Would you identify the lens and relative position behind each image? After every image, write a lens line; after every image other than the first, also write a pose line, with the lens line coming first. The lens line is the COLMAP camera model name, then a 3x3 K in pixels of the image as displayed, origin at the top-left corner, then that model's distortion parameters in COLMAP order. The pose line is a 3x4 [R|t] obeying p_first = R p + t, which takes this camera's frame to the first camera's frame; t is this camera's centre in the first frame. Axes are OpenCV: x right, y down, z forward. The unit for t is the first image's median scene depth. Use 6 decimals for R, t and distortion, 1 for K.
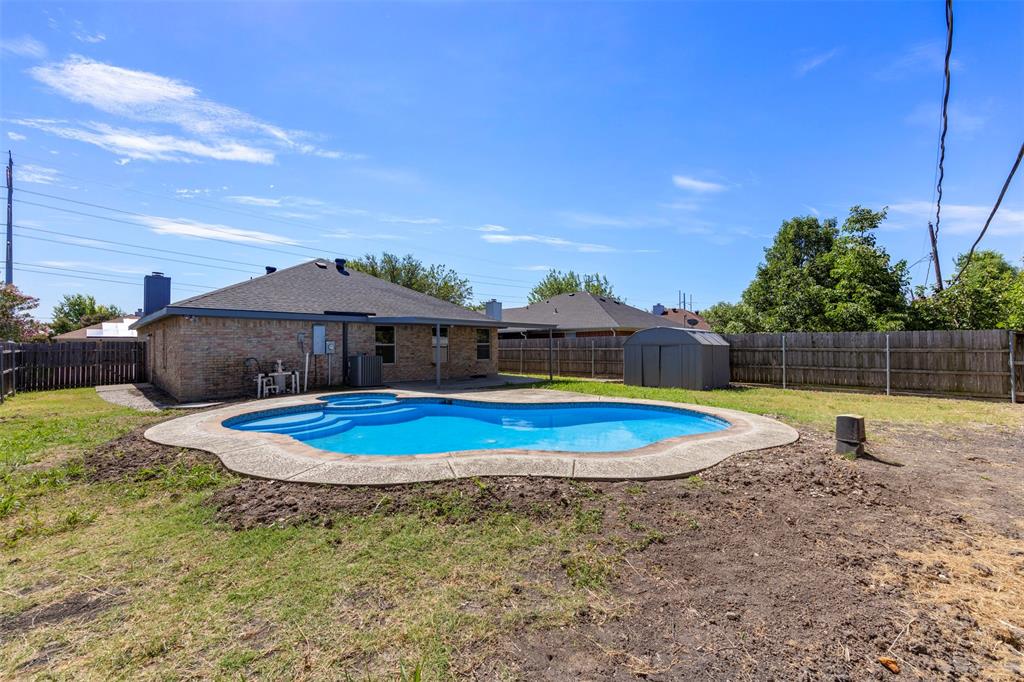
lens RADIAL K [[411.3, 0, 511.4], [0, 411.3, 344.4], [0, 0, 1]] dist [-0.001361, -0.000062]
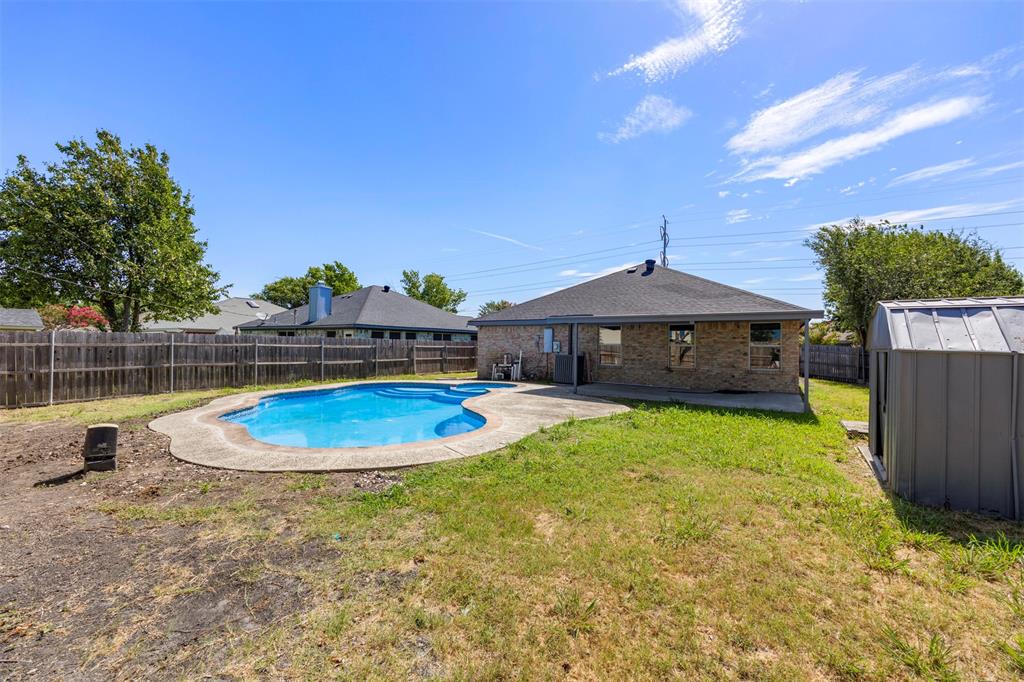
lens RADIAL K [[411.3, 0, 511.4], [0, 411.3, 344.4], [0, 0, 1]] dist [-0.001361, -0.000062]
pose [[0.216470, 0.008897, -0.976249, 0.587618], [-0.007519, 0.999944, 0.007446, -0.006580], [0.976260, 0.005729, 0.216525, 0.532828]]
